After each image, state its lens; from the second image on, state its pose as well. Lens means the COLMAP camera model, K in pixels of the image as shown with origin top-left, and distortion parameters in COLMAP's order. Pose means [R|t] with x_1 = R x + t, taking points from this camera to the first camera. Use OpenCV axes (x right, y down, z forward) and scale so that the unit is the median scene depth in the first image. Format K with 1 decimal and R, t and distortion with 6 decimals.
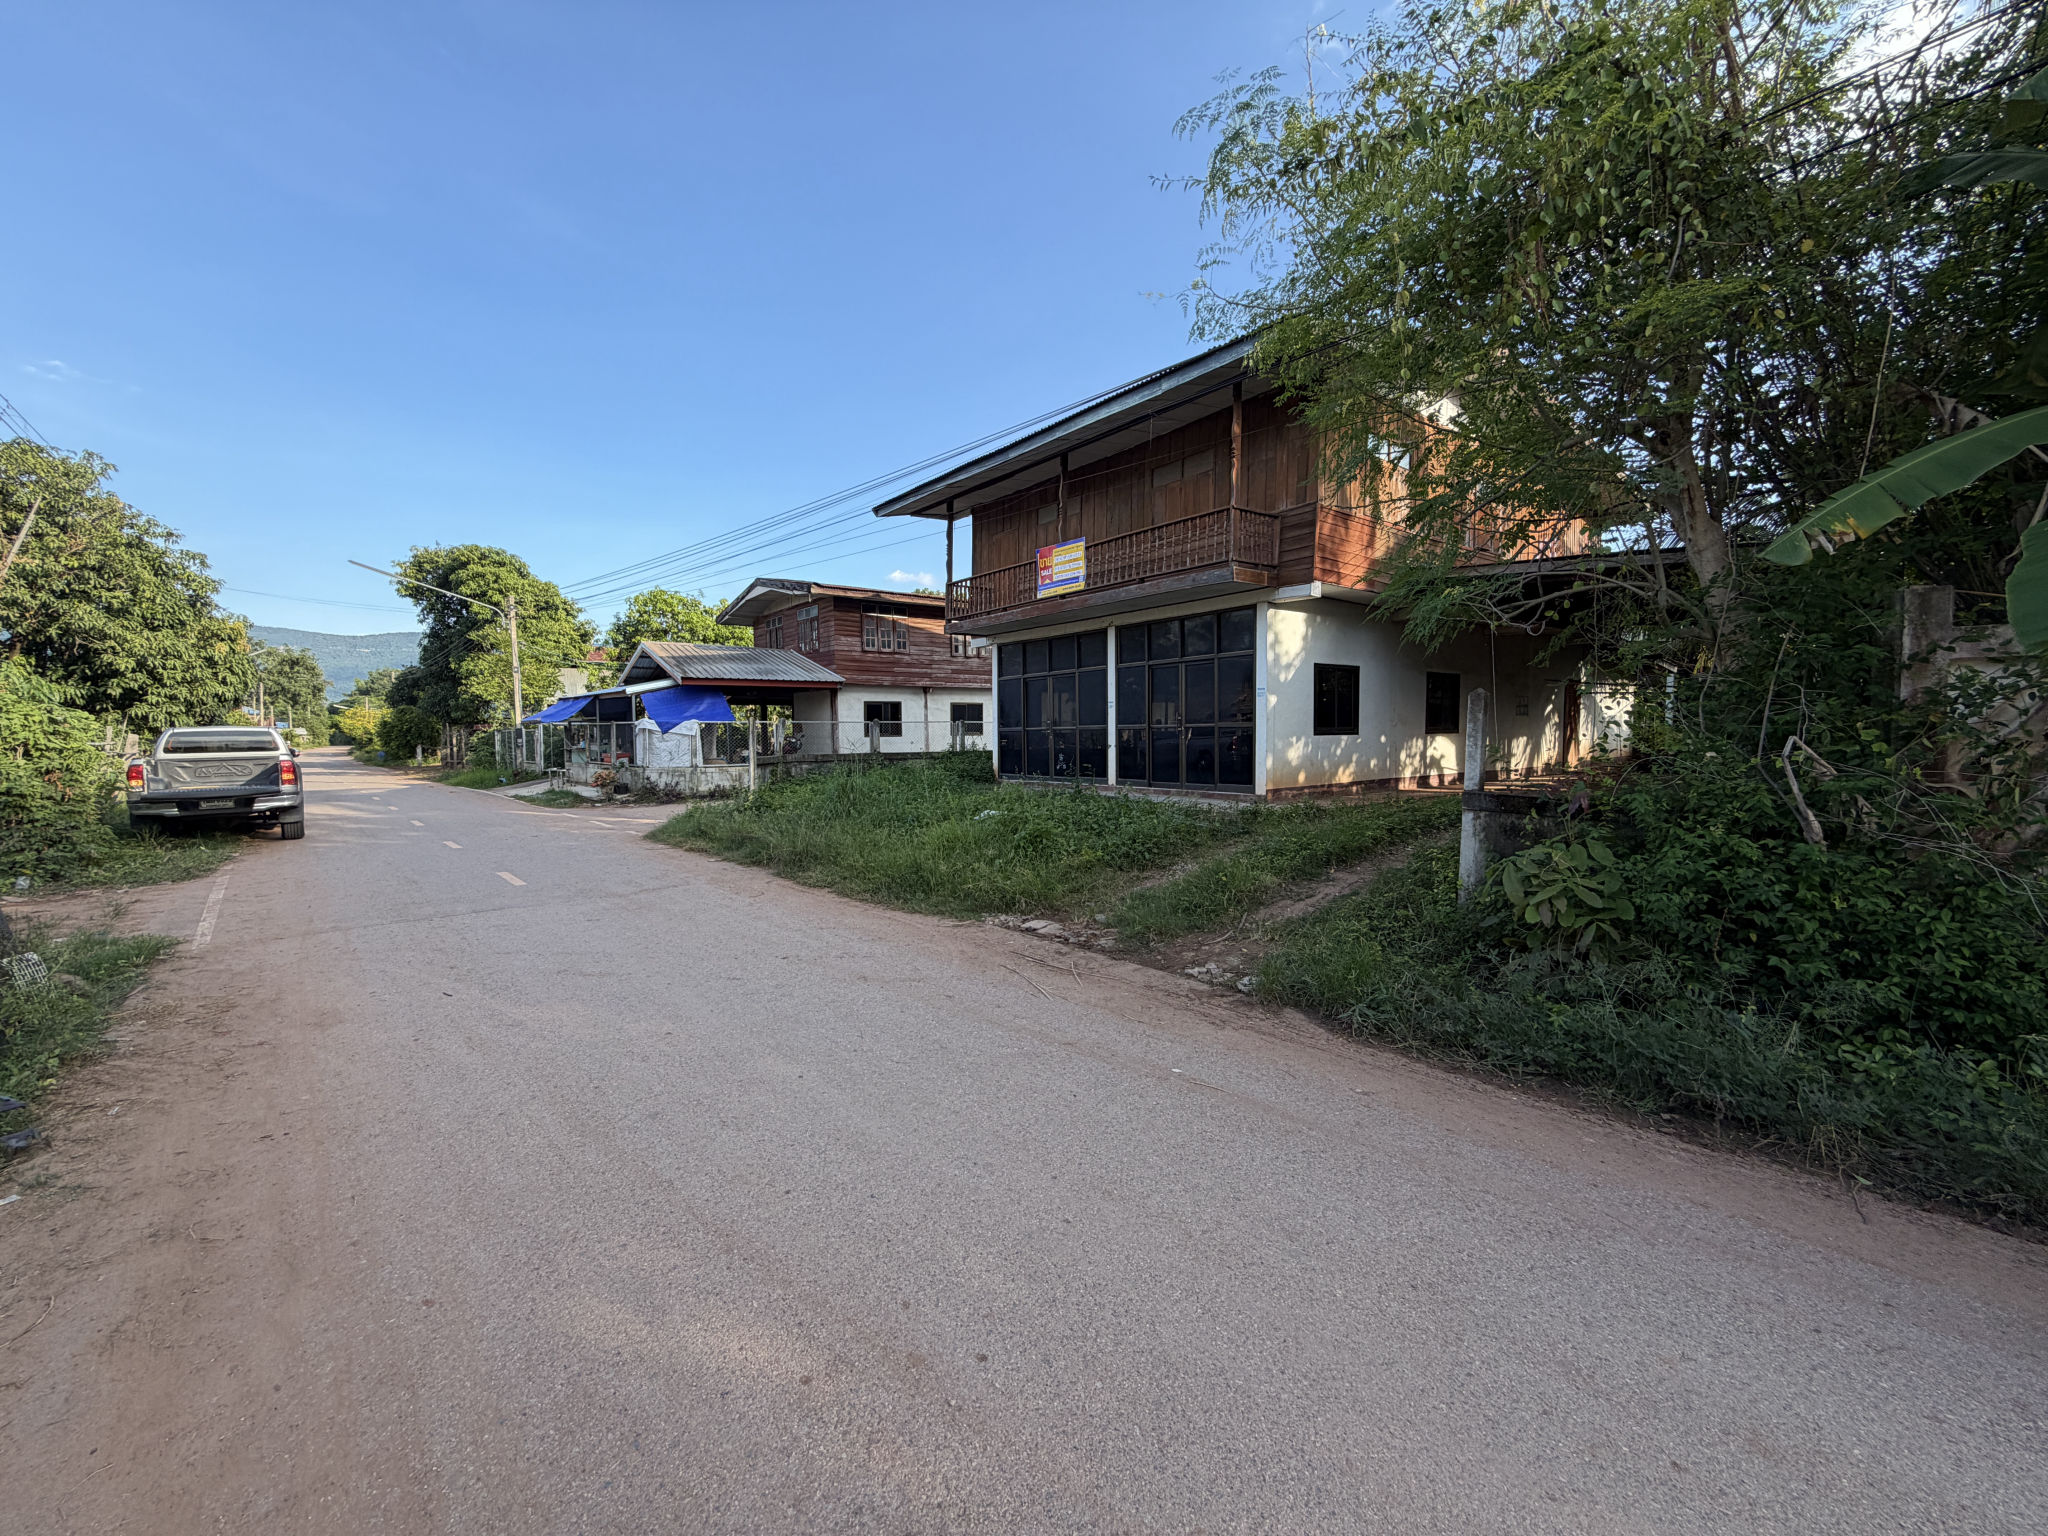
lens RADIAL K [[819.7, 0, 1020.5], [0, 819.7, 765.2], [0, 0, 1]] dist [-0.000917, 0.000199]
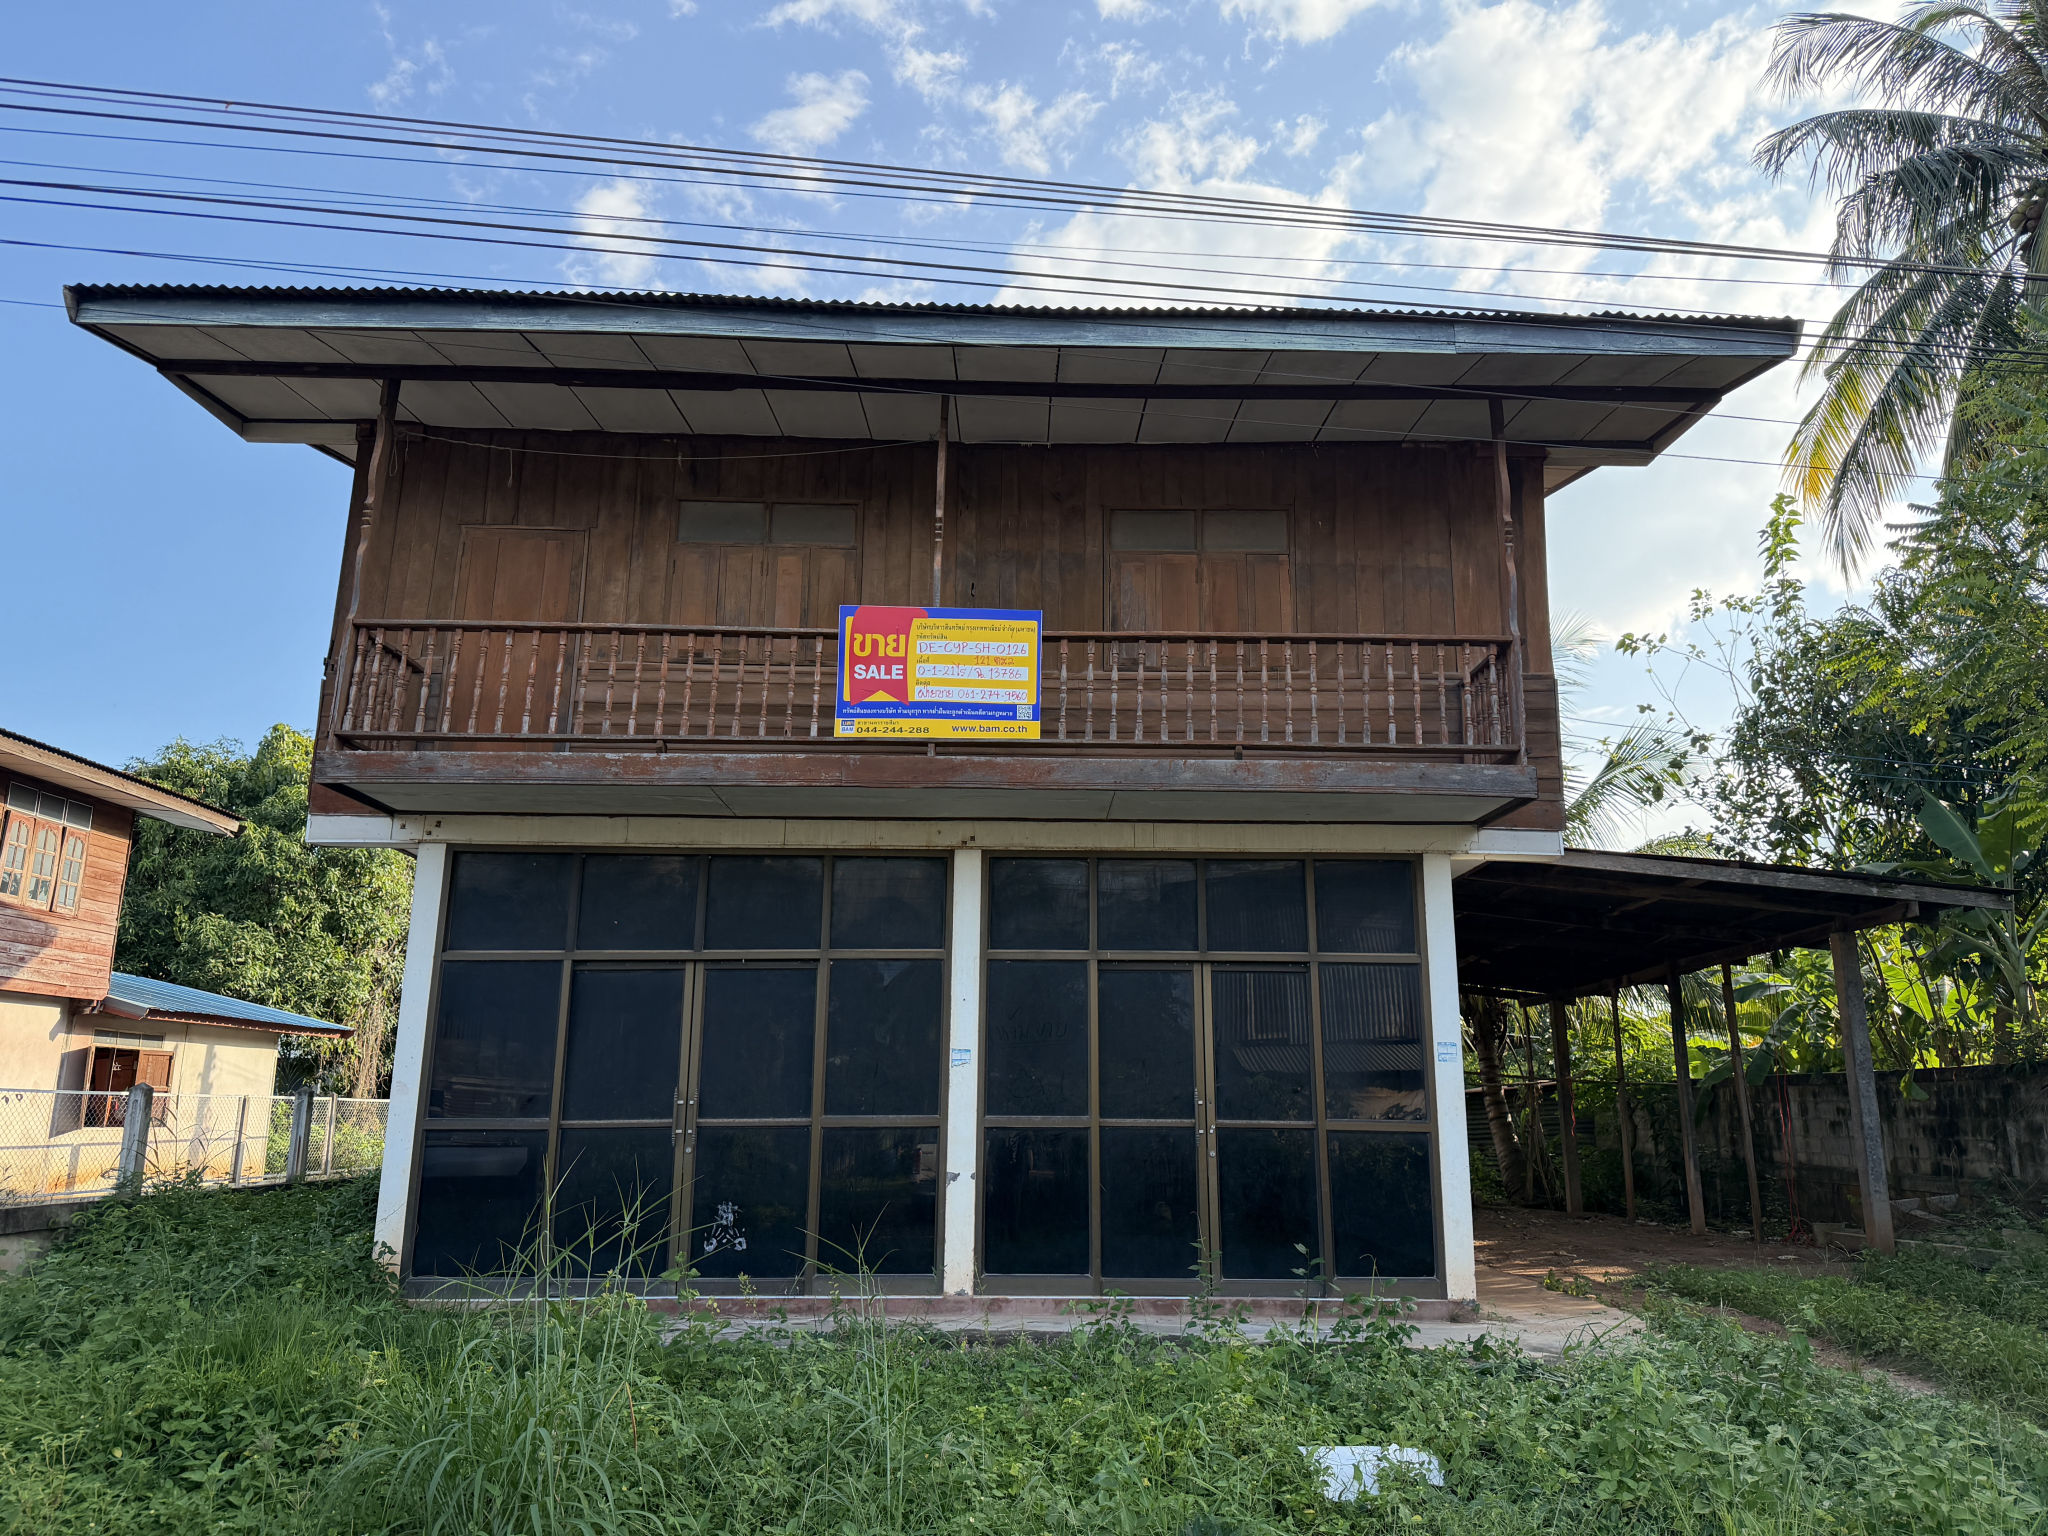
lens RADIAL K [[1435.7, 0, 1041.4], [0, 1435.7, 776.7], [0, 0, 1]] dist [0.120479, -0.157230]
pose [[0.595239, 0.196832, 0.779069, -0.396960], [0.019868, 0.965633, -0.259147, -0.026684], [-0.803303, 0.169733, 0.570872, 0.579046]]
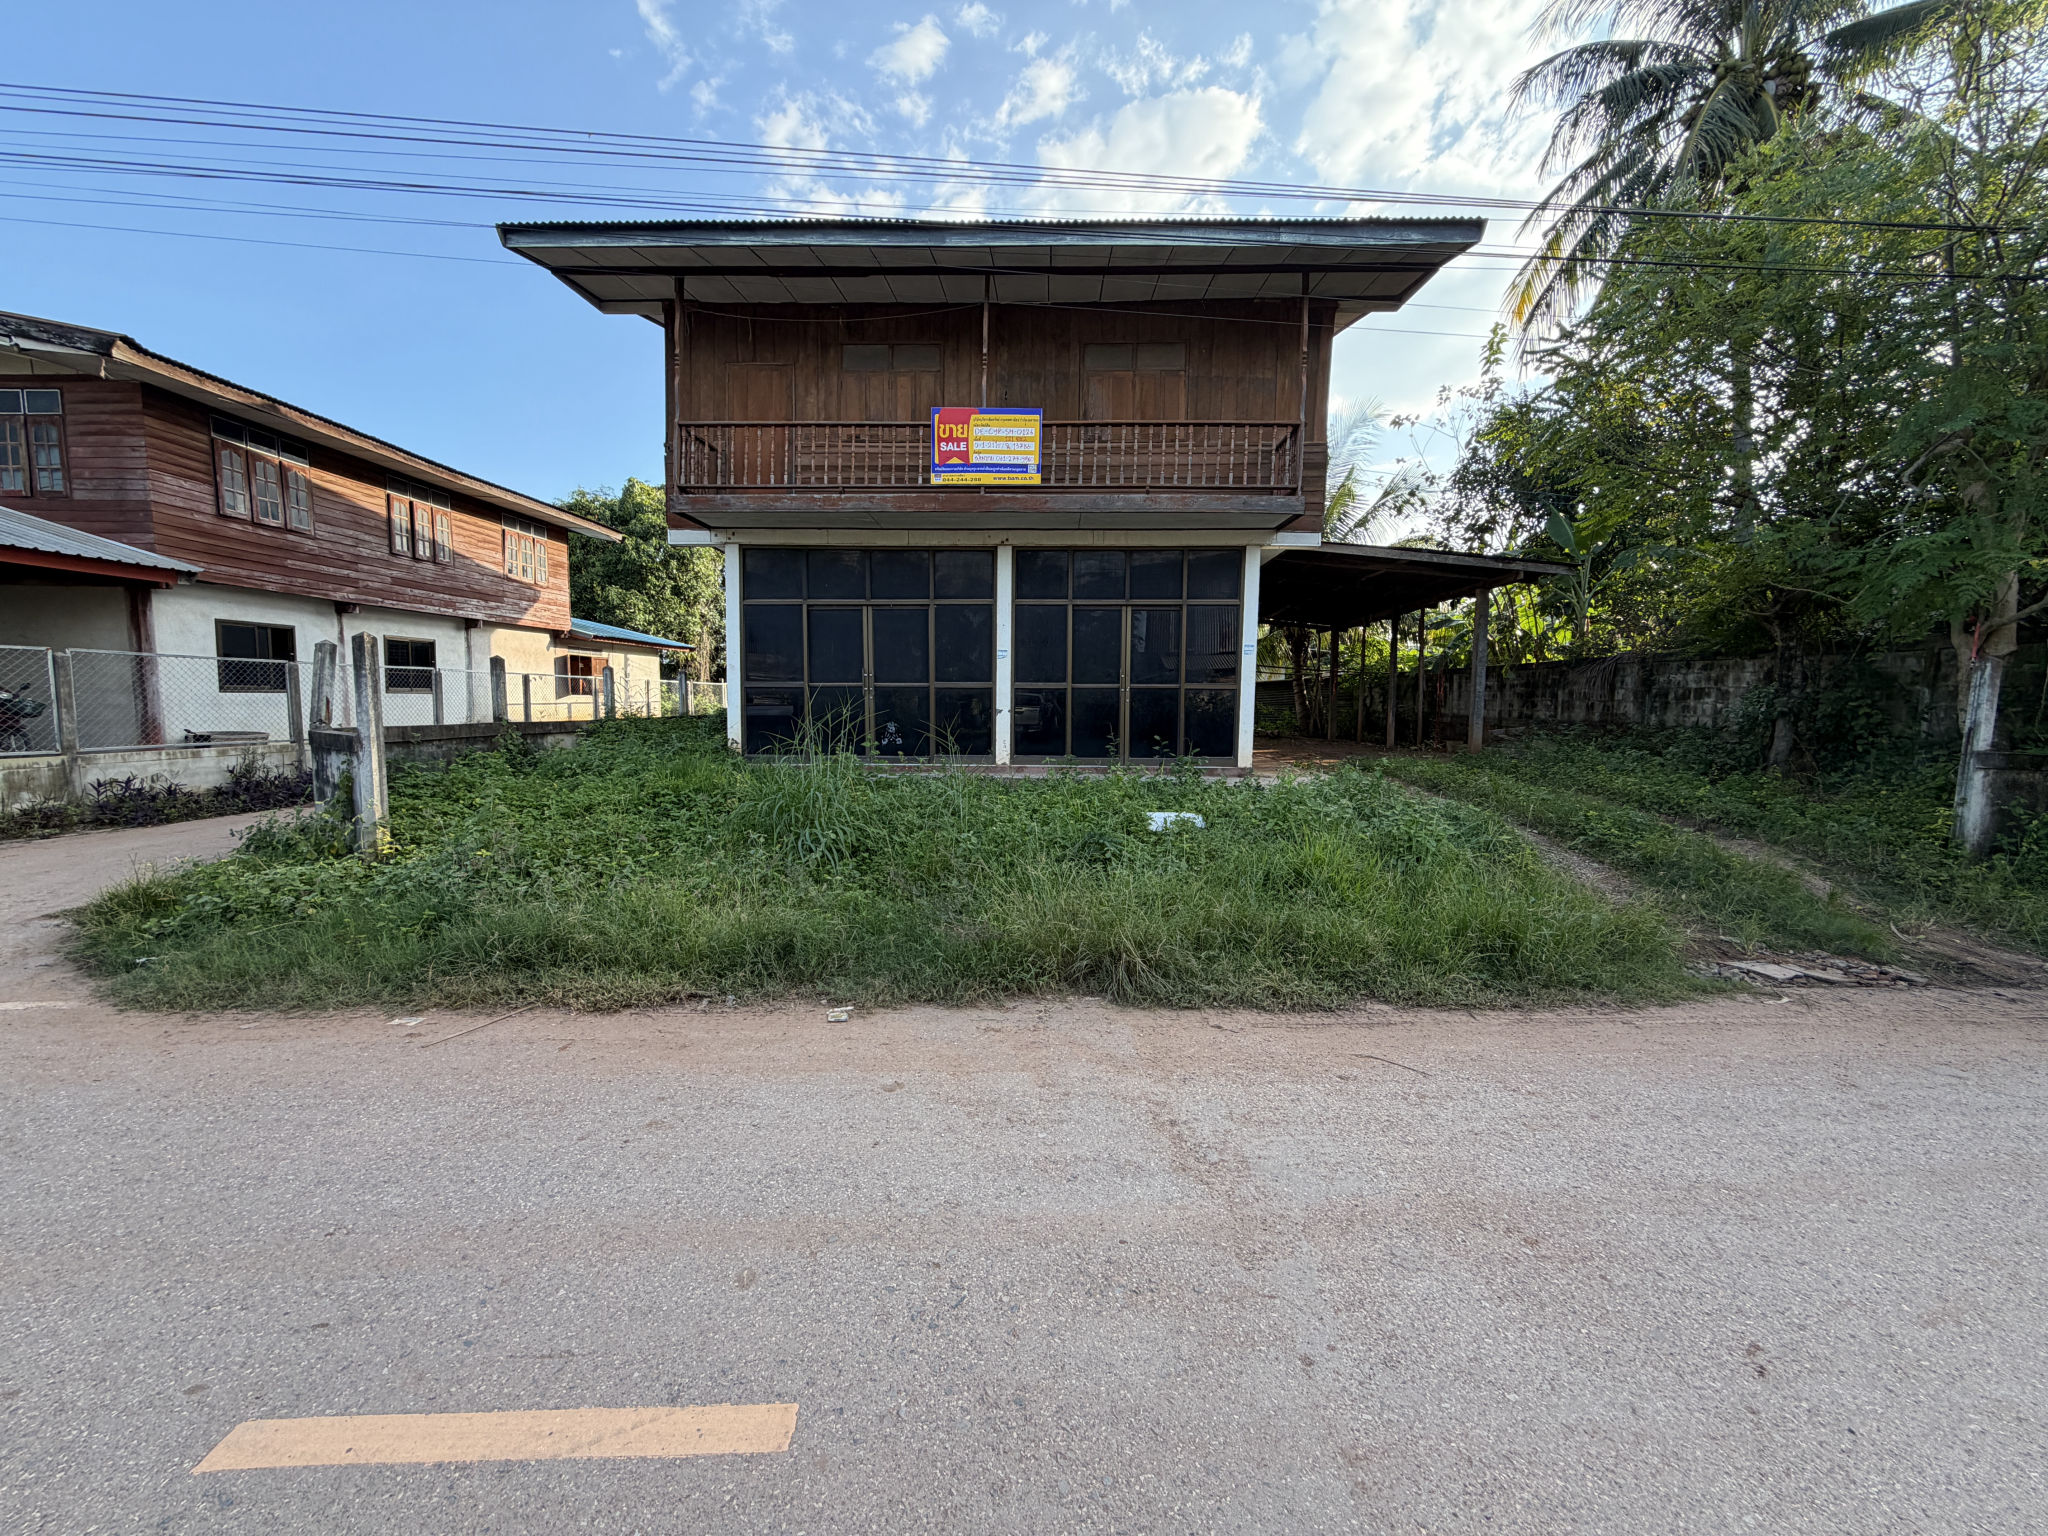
lens RADIAL K [[819.7, 0, 1020.5], [0, 819.7, 765.2], [0, 0, 1]] dist [-0.000917, 0.000199]
pose [[0.637477, -0.044987, 0.769155, -0.443187], [0.015719, 0.998846, 0.045393, -0.007945], [-0.770309, -0.016846, 0.637449, 0.521211]]
